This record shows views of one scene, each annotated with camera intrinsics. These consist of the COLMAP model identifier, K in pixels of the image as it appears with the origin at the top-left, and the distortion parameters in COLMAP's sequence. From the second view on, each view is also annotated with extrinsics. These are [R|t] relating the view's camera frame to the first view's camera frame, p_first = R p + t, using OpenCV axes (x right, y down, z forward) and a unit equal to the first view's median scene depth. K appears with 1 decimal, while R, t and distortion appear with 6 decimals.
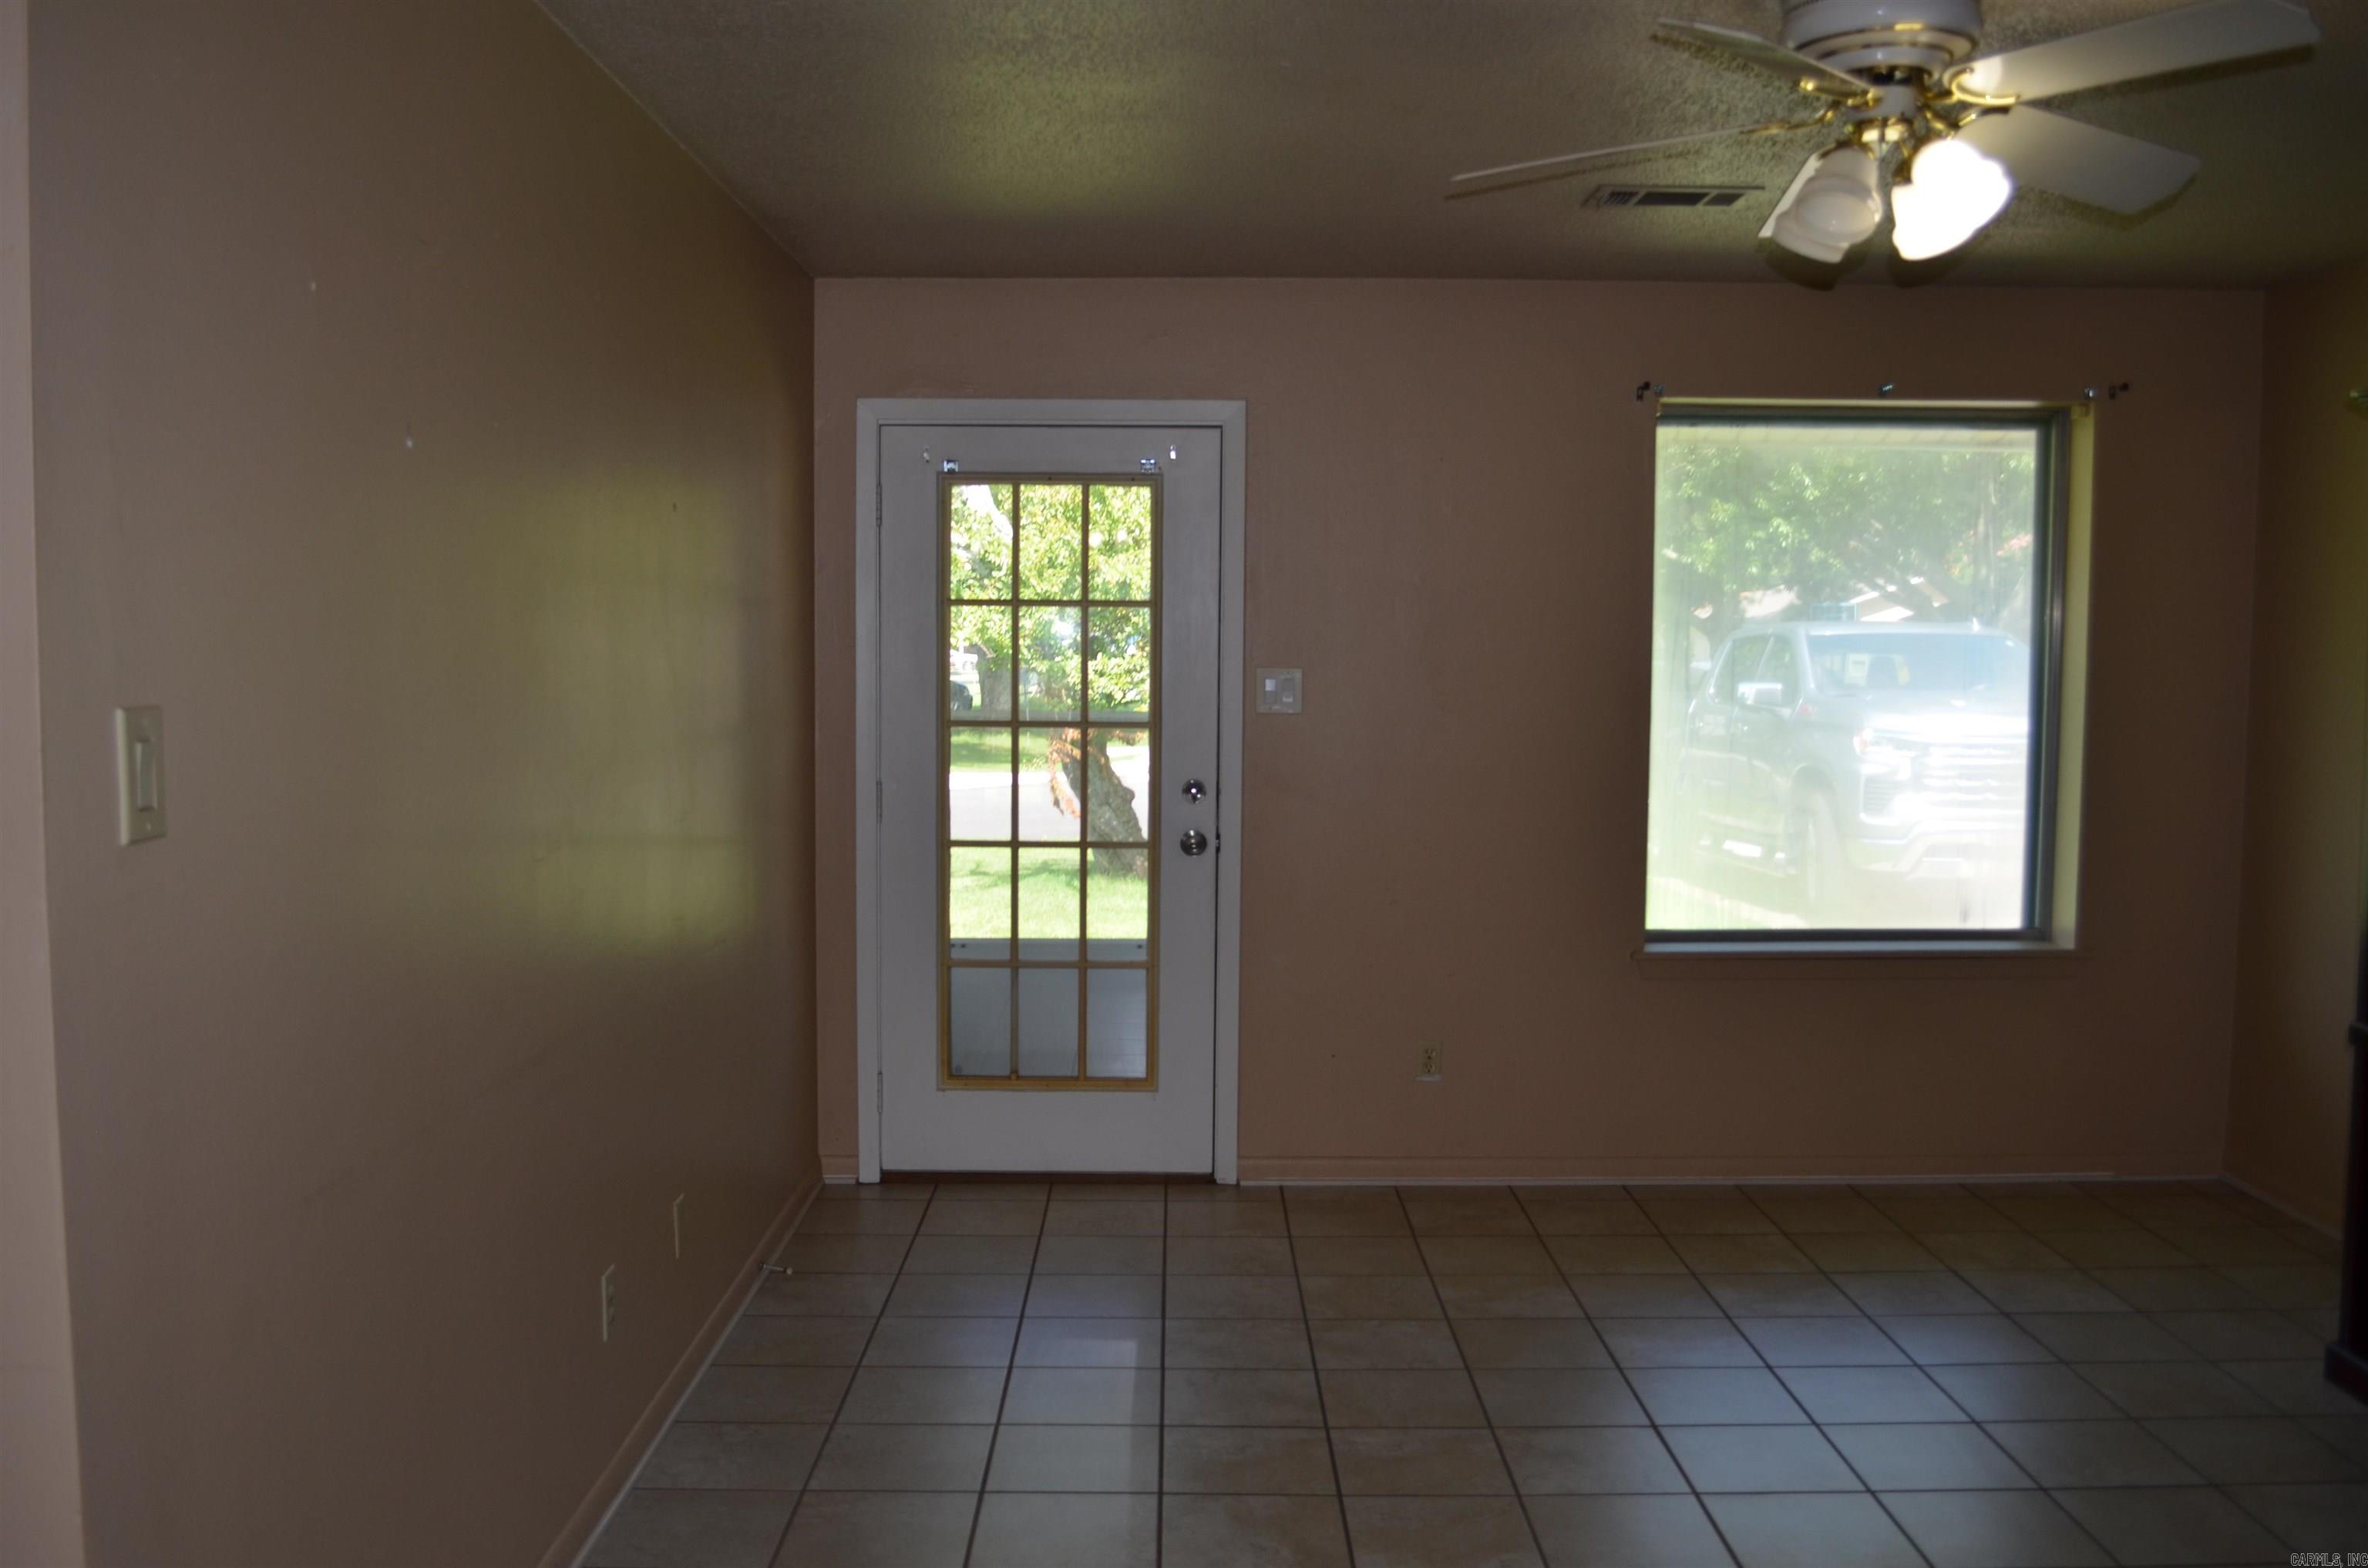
lens RADIAL K [[2051.2, 0, 1167.7], [0, 2051.2, 796.2], [0, 0, 1]] dist [-0.070941, 0.004777]
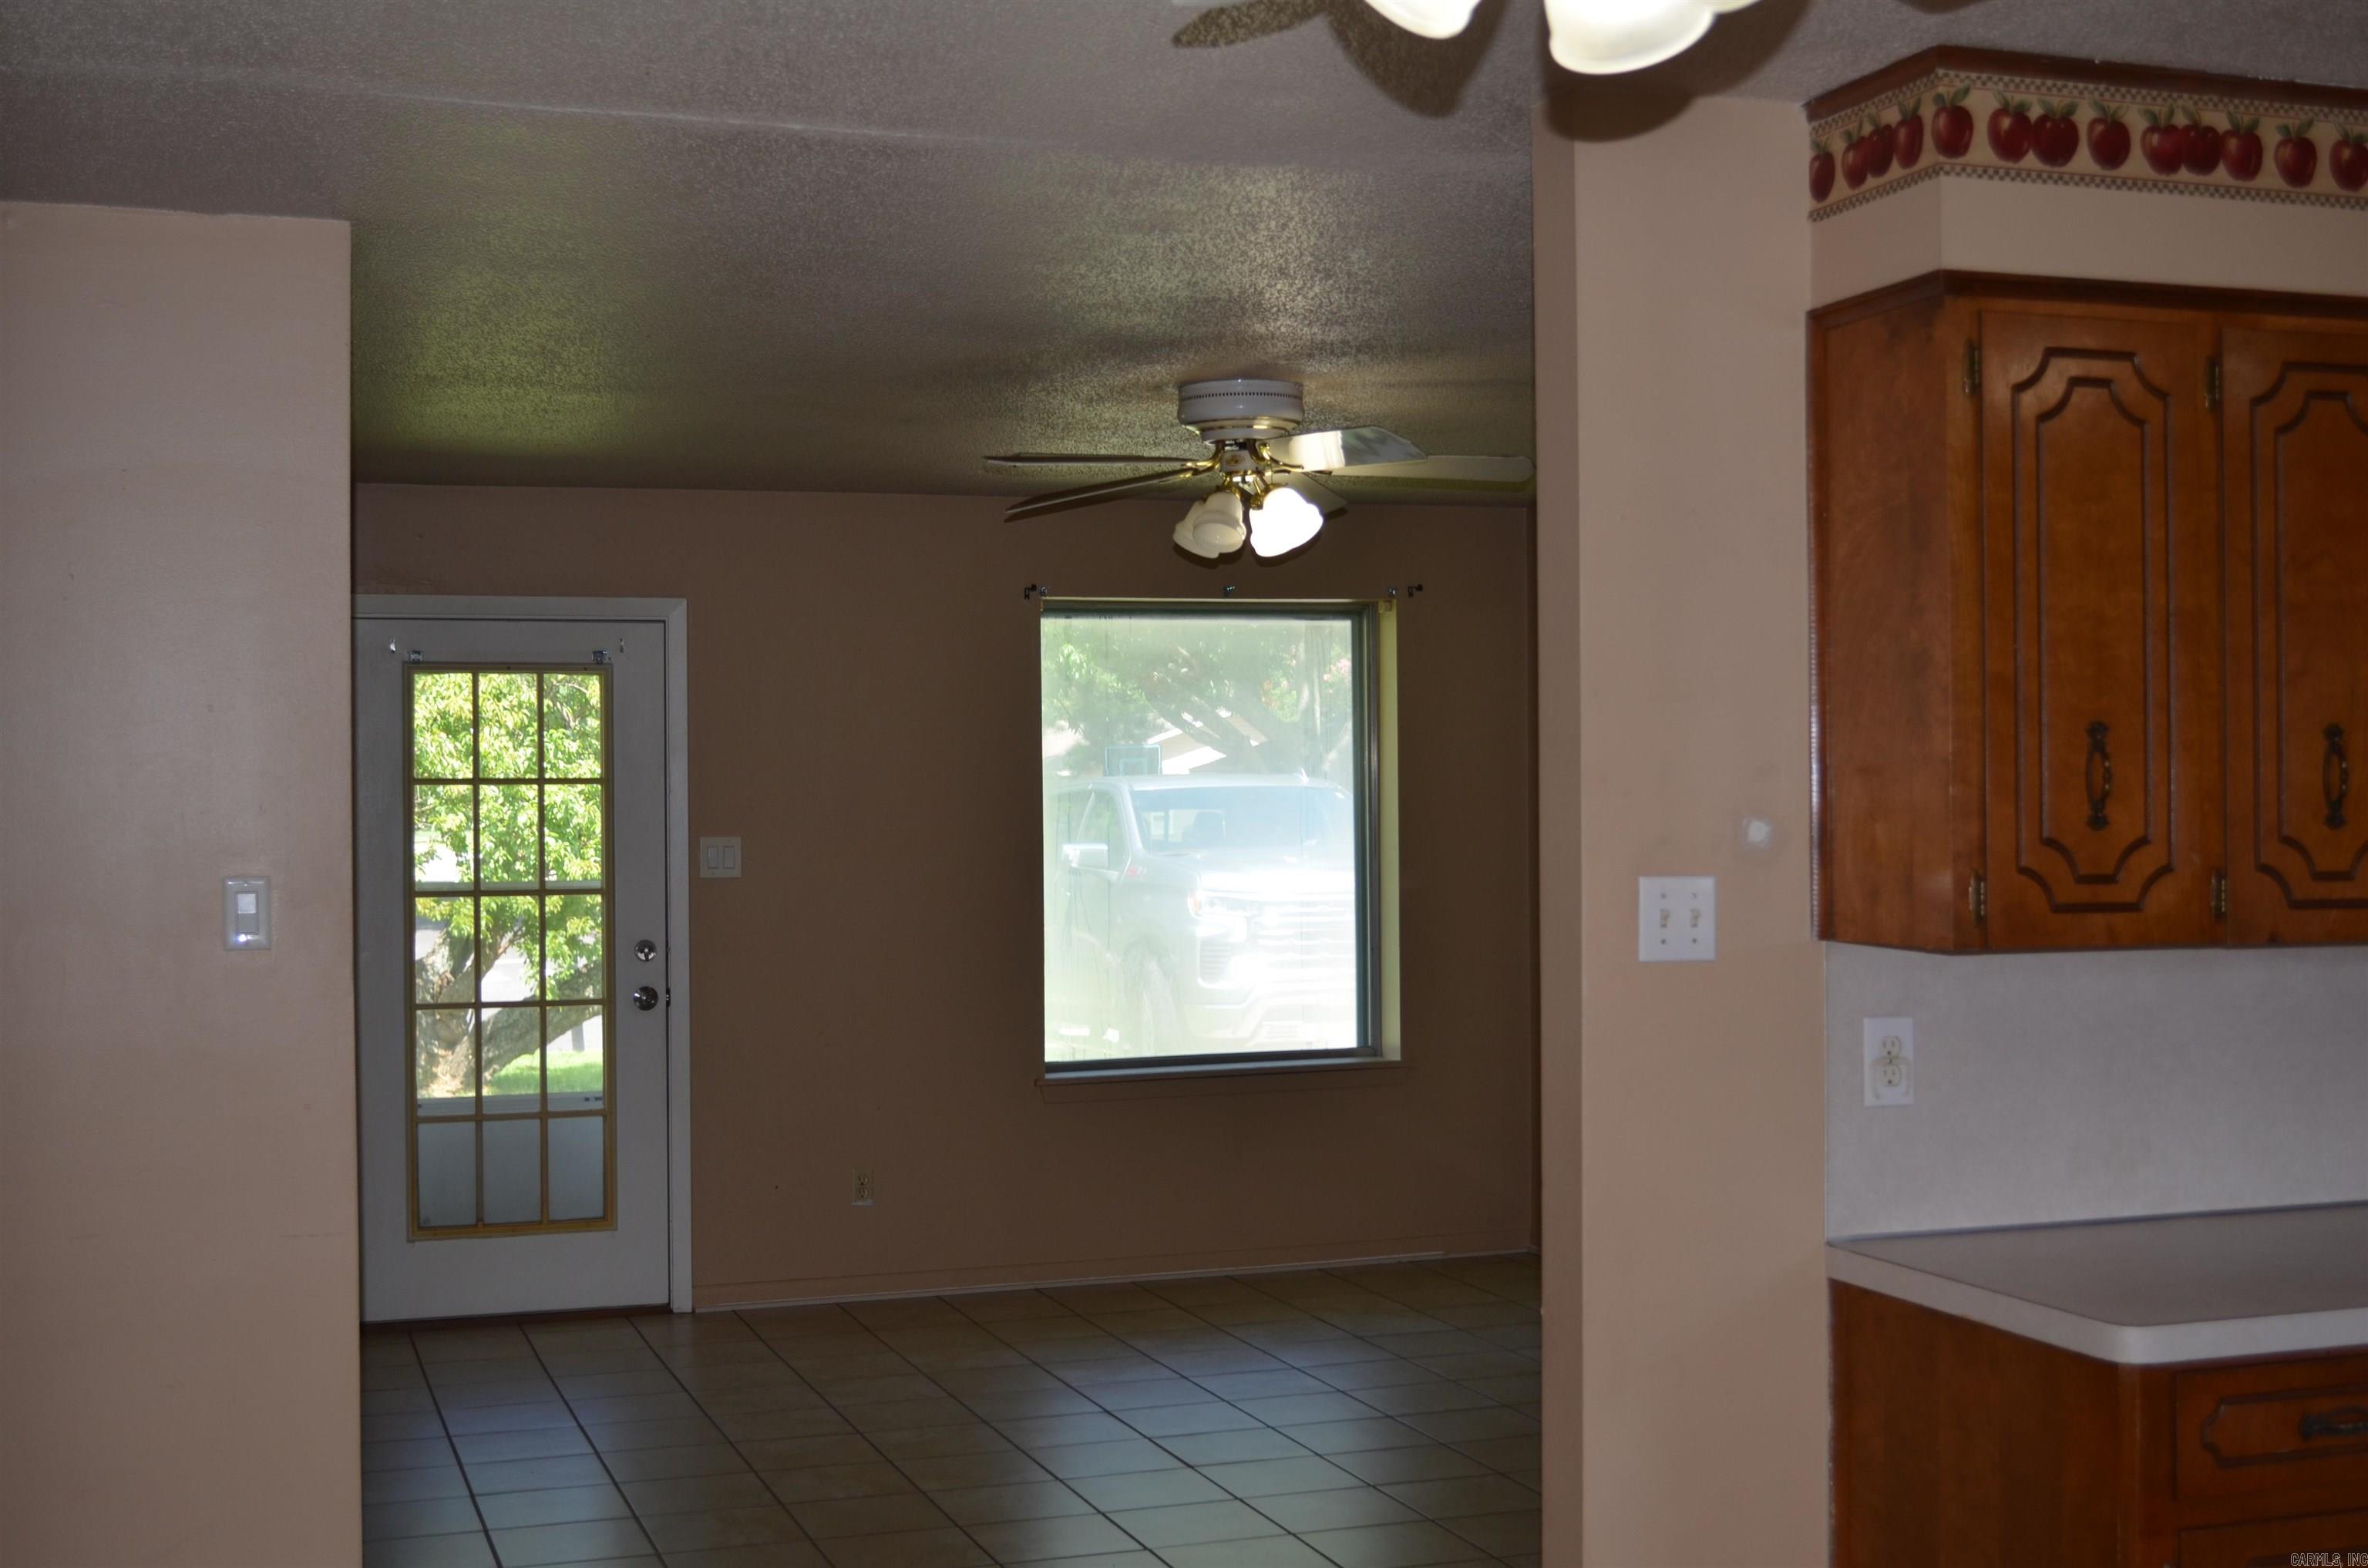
lens RADIAL K [[2812.3, 0, 1183.8], [0, 2812.3, 765.8], [0, 0, 1]] dist [-0.064131, 0.000000]
pose [[0.943644, -0.012225, 0.330736, -0.206920], [0.040906, 0.995963, -0.079897, 0.030297], [-0.328424, 0.088923, 0.940335, -0.506434]]
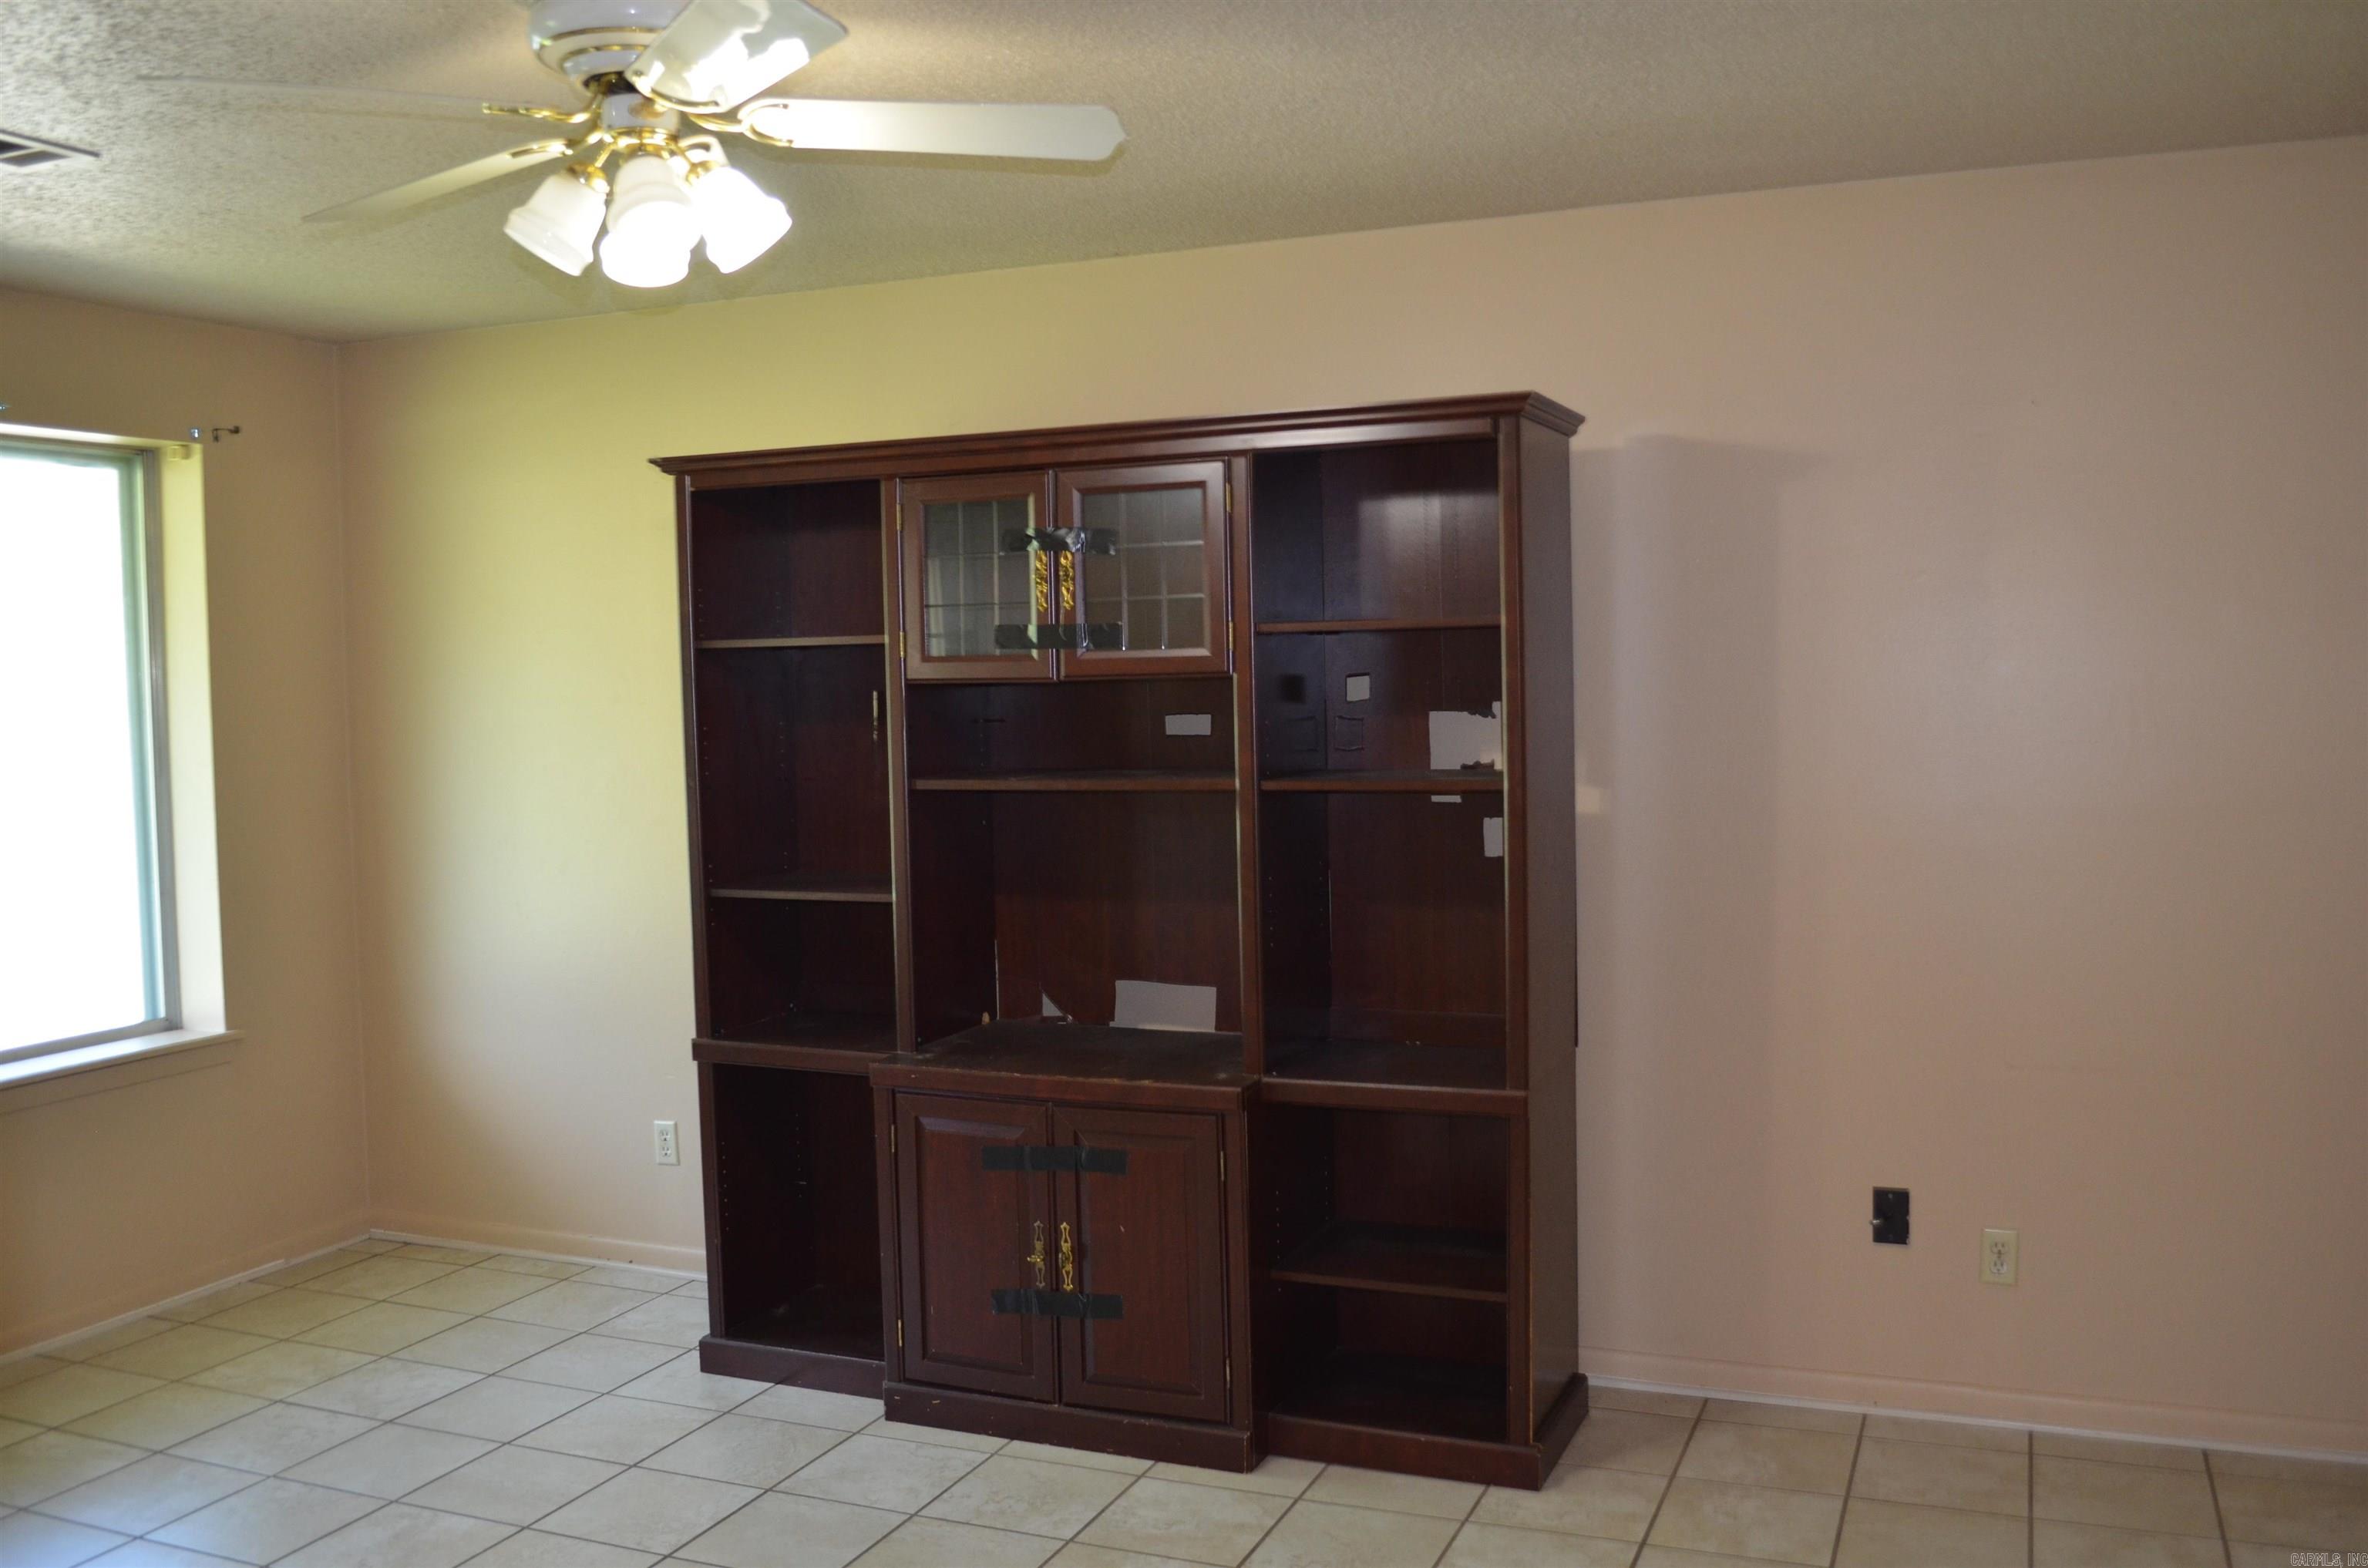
lens RADIAL K [[2051.2, 0, 1196.6], [0, 2051.2, 788.0], [0, 0, 1]] dist [-0.070941, 0.004777]
pose [[0.389512, -0.067086, 0.918575, -0.218512], [0.099700, 0.994554, 0.030358, -0.019423], [-0.915609, 0.079757, 0.394080, 0.219586]]
